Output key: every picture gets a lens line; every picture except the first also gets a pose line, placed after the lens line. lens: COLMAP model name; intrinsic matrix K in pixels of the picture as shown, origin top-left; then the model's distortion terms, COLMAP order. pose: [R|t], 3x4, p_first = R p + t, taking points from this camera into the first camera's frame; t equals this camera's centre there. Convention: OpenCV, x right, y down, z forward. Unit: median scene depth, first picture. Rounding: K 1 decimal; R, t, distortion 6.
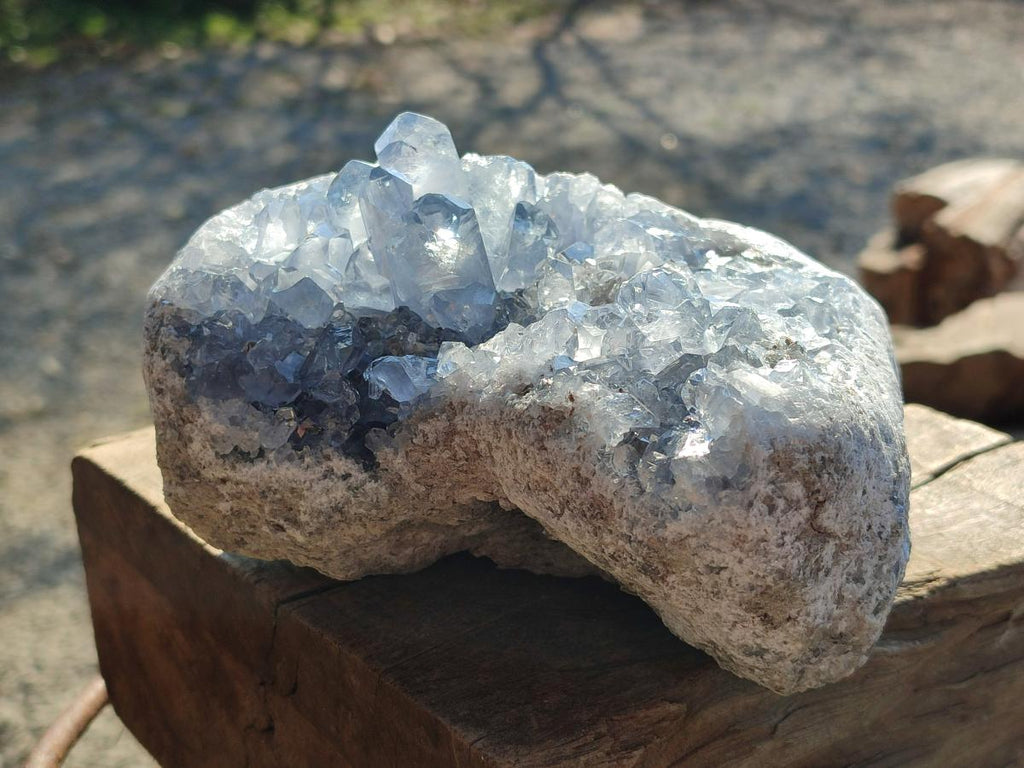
lens RADIAL K [[1487.4, 0, 507.6], [0, 1487.4, 379.4], [0, 0, 1]] dist [0.353131, -2.236297]
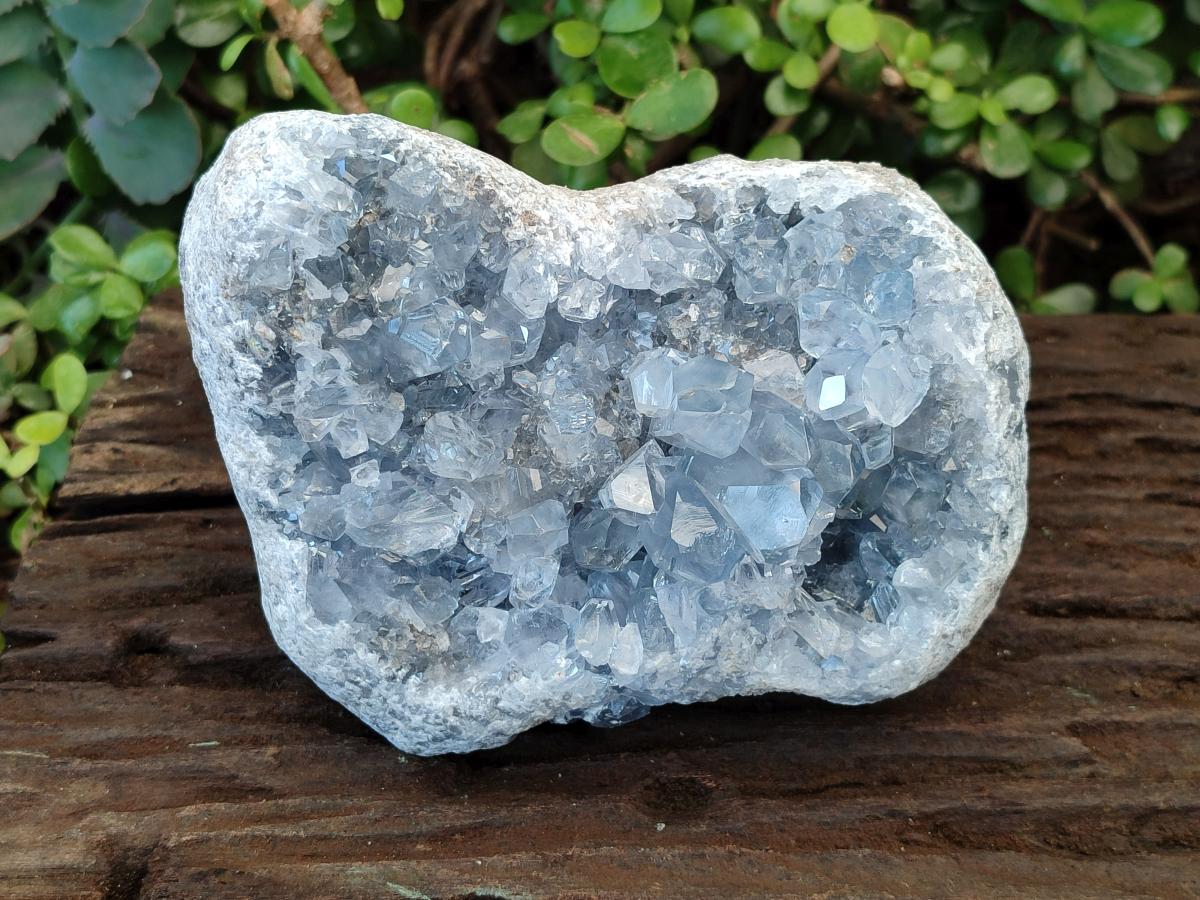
lens RADIAL K [[1743.0, 0, 594.9], [0, 1743.0, 444.6], [0, 0, 1]] dist [0.353131, -2.236297]
pose [[-0.925558, 0.376715, 0.037797, -0.016350], [-0.223906, -0.625138, 0.747709, -0.944977], [0.305302, 0.683585, 0.662950, 0.297590]]
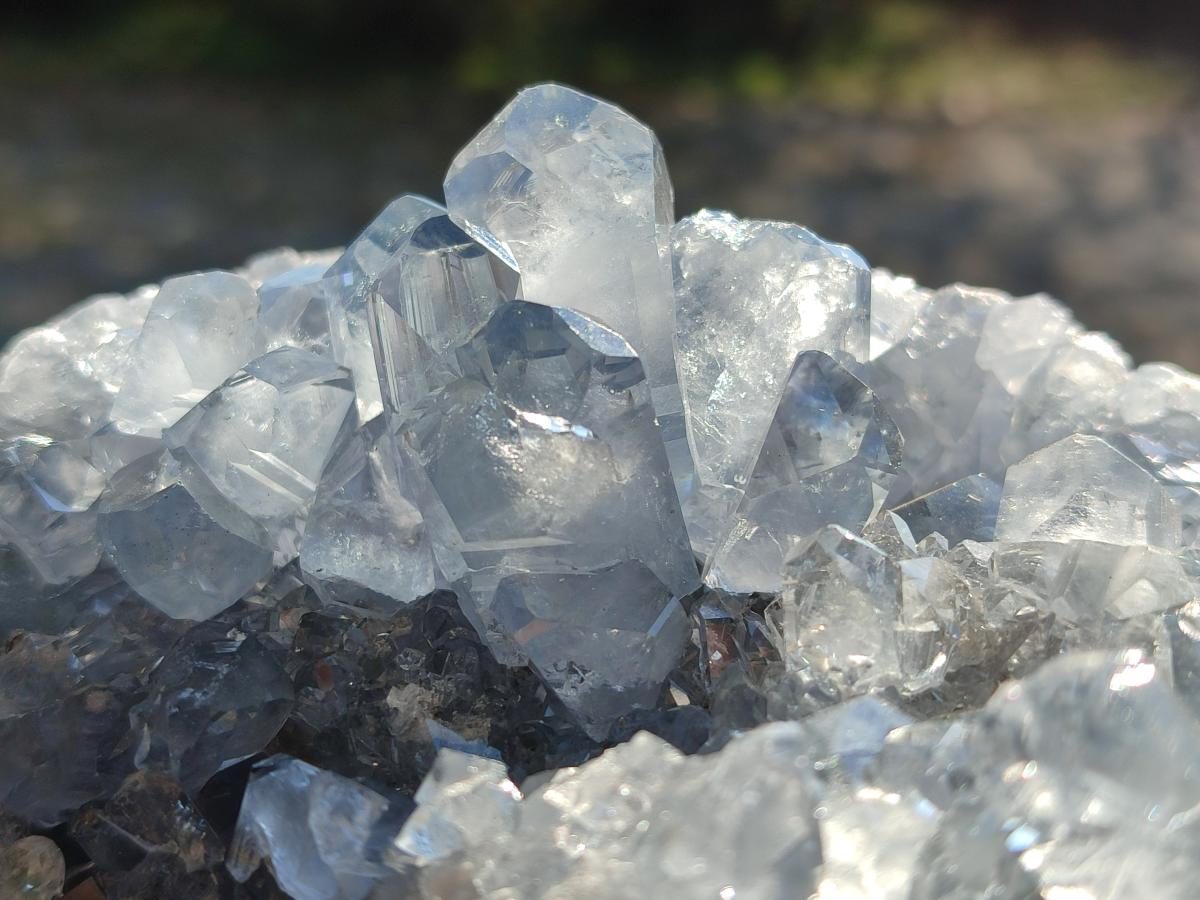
lens RADIAL K [[1828.5, 0, 597.3], [0, 1828.5, 453.4], [0, 0, 1]] dist [0.265875, -1.798501]
pose [[0.959131, 0.137882, -0.247094, 0.079635], [-0.146333, 0.989105, -0.016075, -0.087415], [0.242186, 0.051576, 0.968858, 0.610384]]
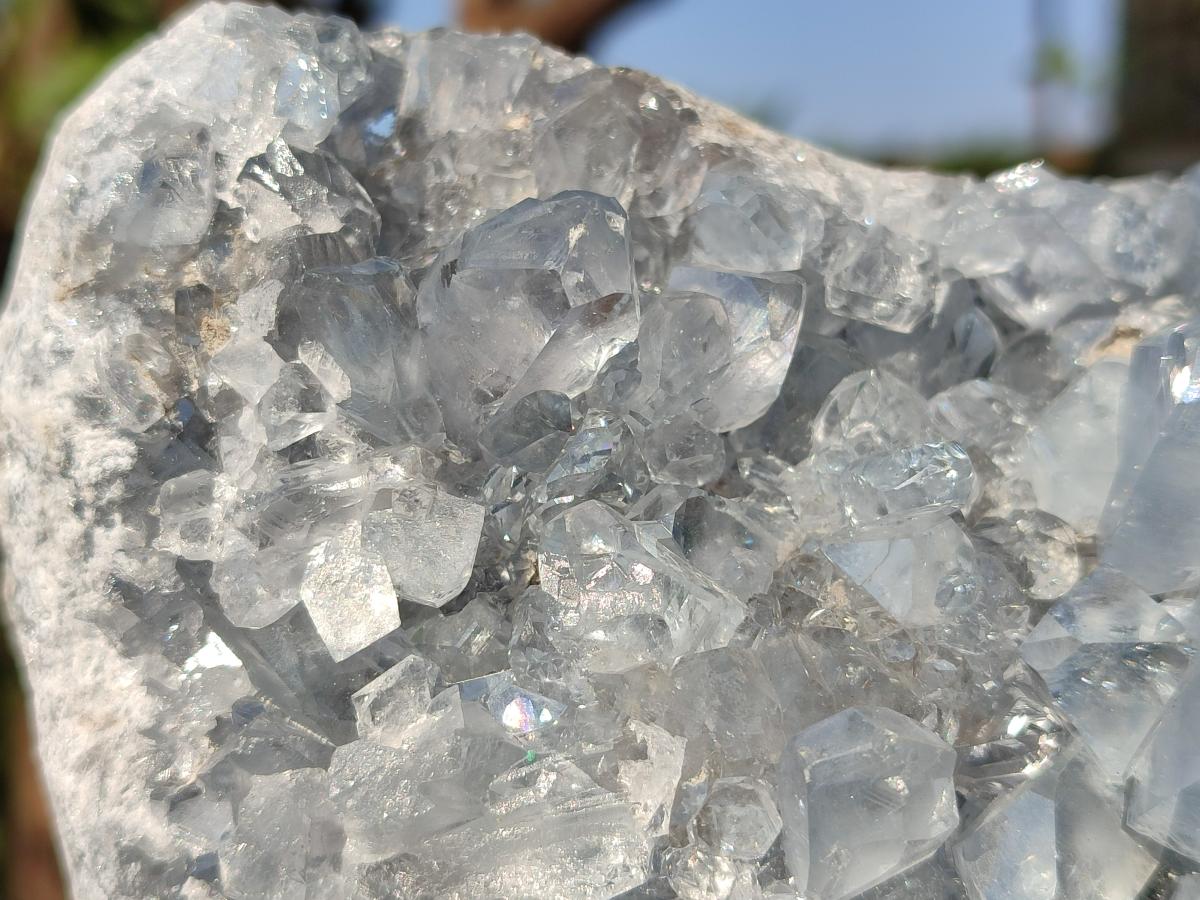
lens RADIAL K [[1828.5, 0, 597.3], [0, 1828.5, 453.4], [0, 0, 1]] dist [0.265875, -1.798501]
pose [[-0.883981, 0.417933, -0.209548, 0.202072], [-0.224992, 0.012609, 0.974279, -0.518070], [0.409825, 0.908390, 0.082886, 0.962759]]
